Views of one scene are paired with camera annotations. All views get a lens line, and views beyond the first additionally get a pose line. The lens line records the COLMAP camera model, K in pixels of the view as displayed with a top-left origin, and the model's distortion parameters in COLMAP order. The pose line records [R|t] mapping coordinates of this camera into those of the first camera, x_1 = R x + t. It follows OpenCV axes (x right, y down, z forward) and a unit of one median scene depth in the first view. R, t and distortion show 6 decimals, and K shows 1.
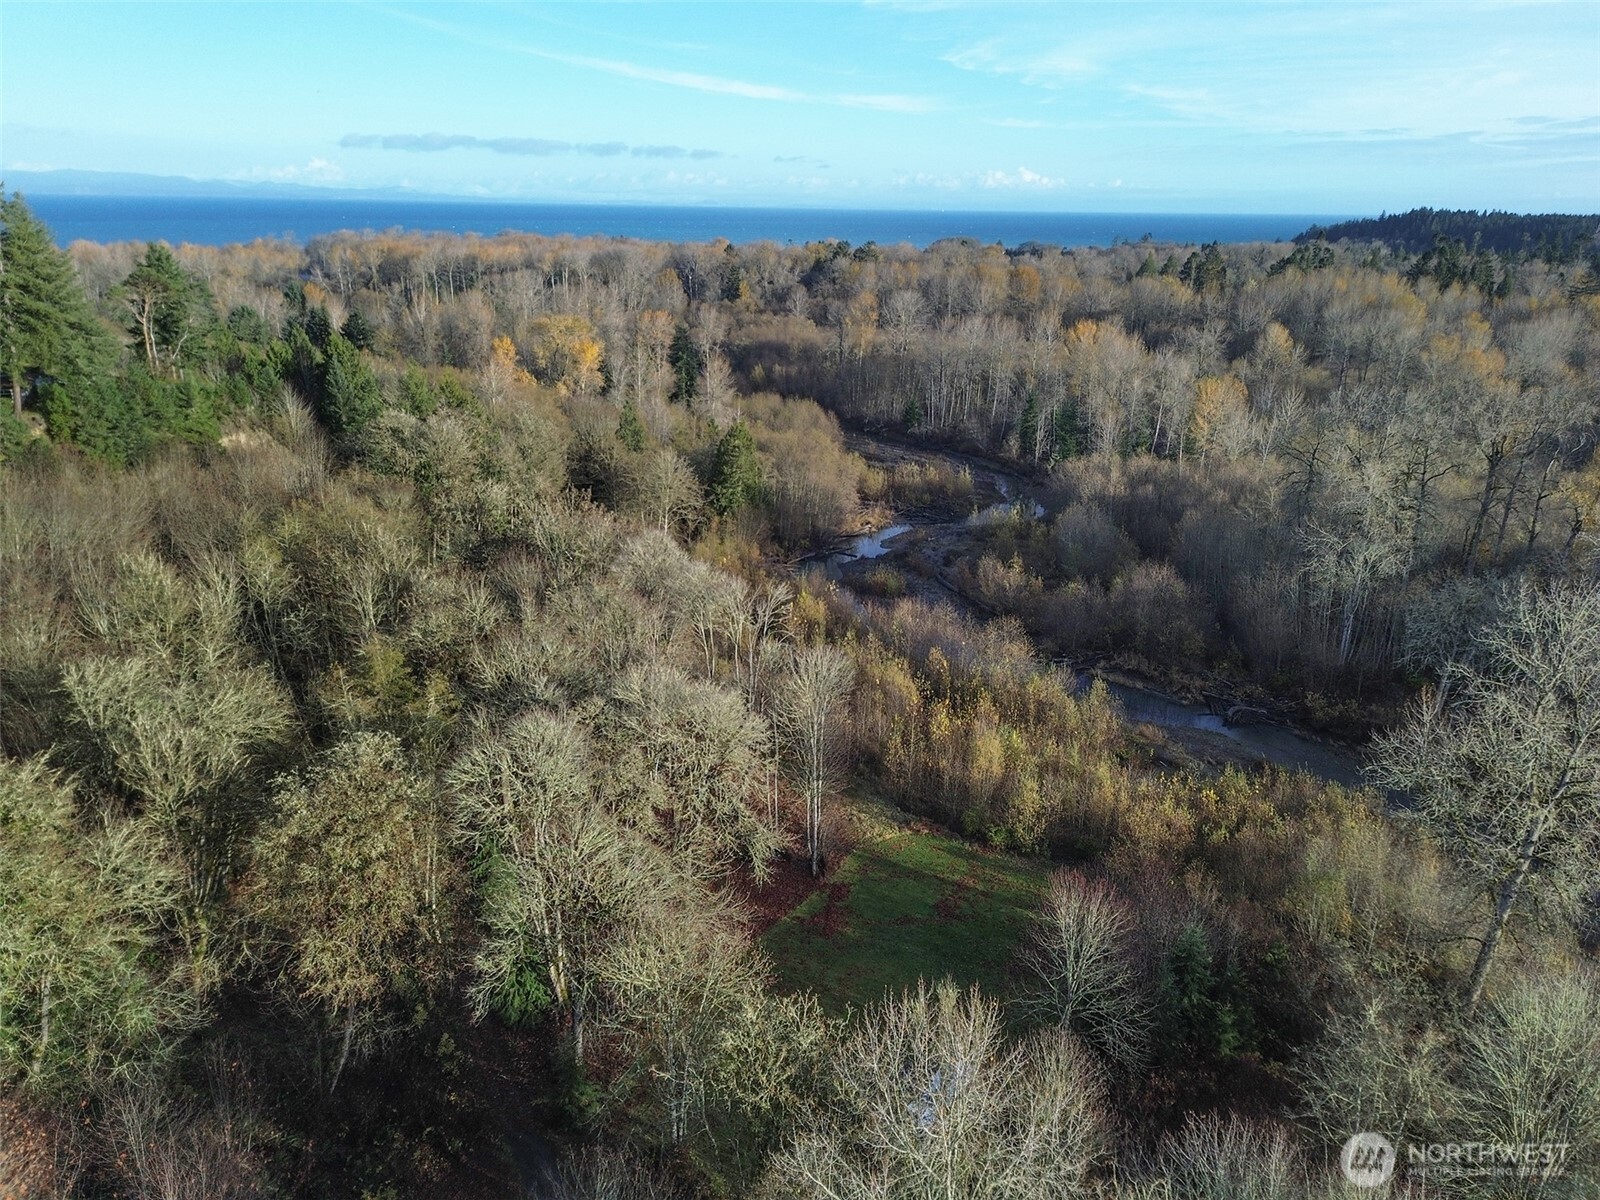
lens RADIAL K [[1106.5, 0, 803.0], [0, 1106.5, 592.4], [0, 0, 1]] dist [0.001535, -0.000665]
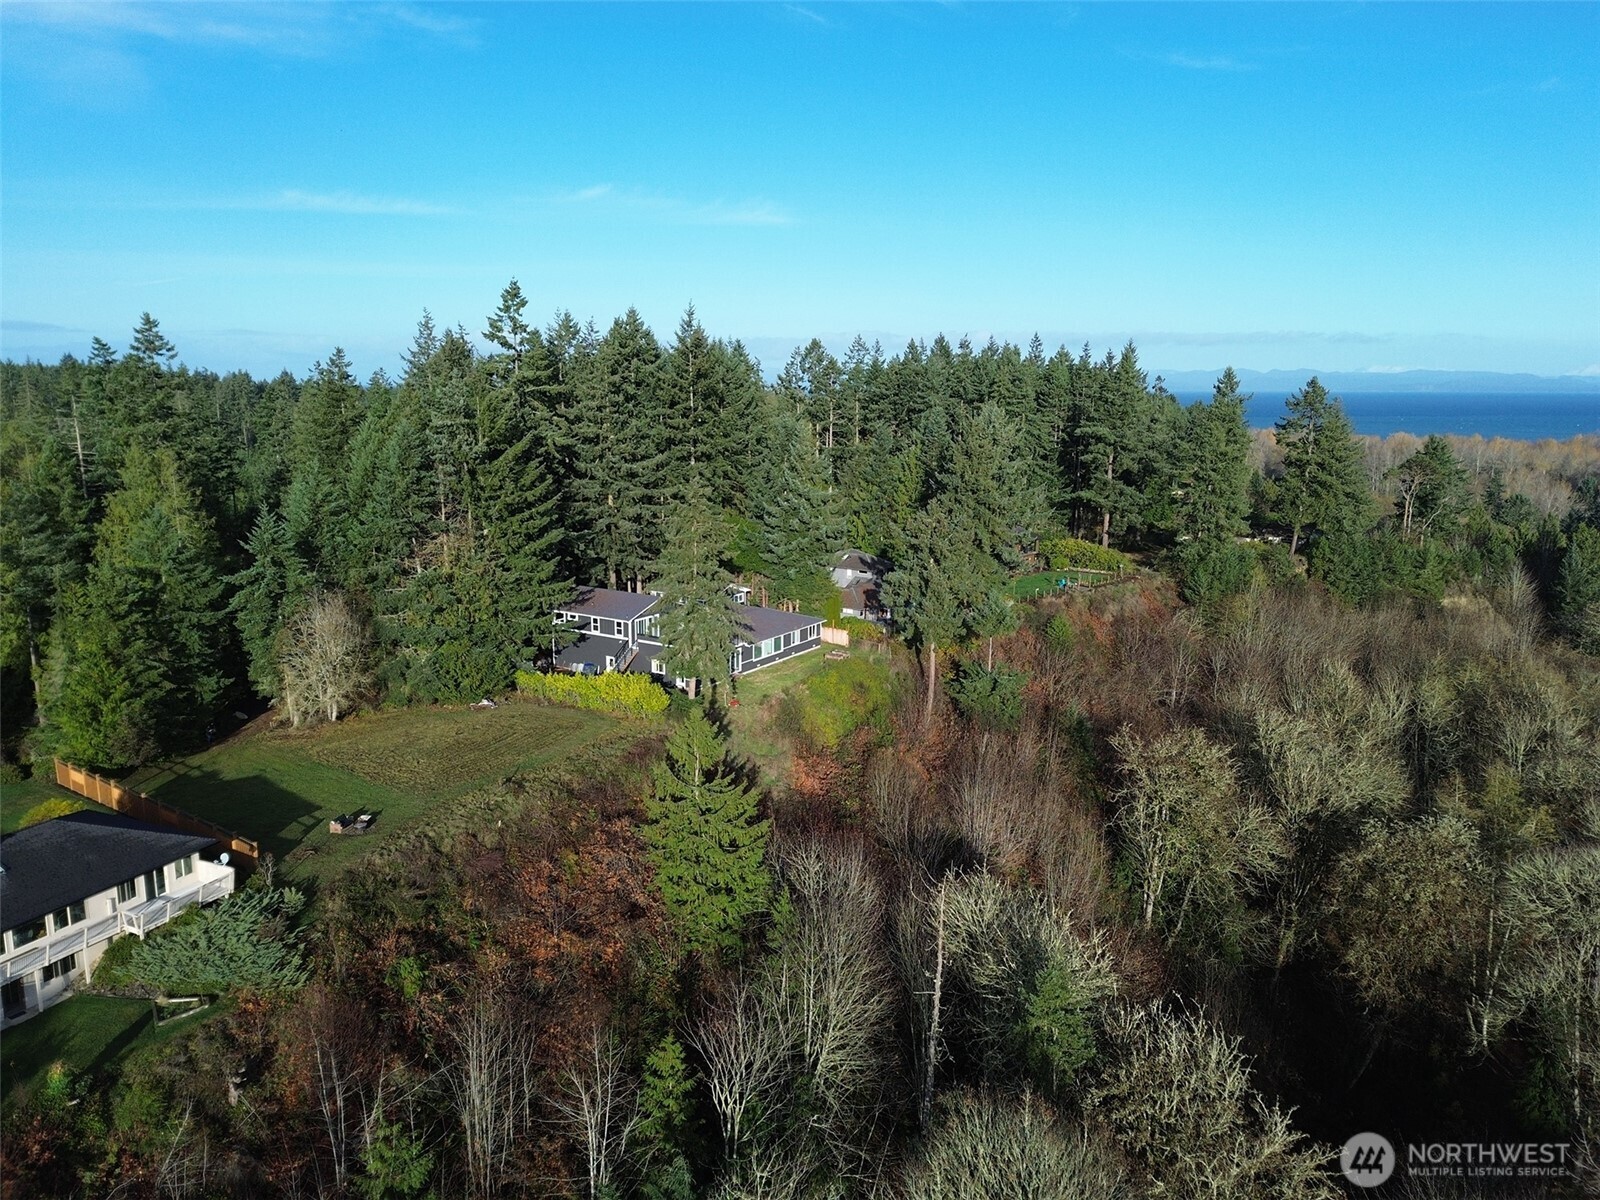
lens RADIAL K [[1128.2, 0, 792.5], [0, 1128.2, 596.1], [0, 0, 1]] dist [0.105394, -0.122757]
pose [[0.496616, 0.140365, -0.856545, 0.188571], [-0.282124, 0.959357, -0.006360, 0.065461], [0.820840, 0.244810, 0.516033, -0.202981]]
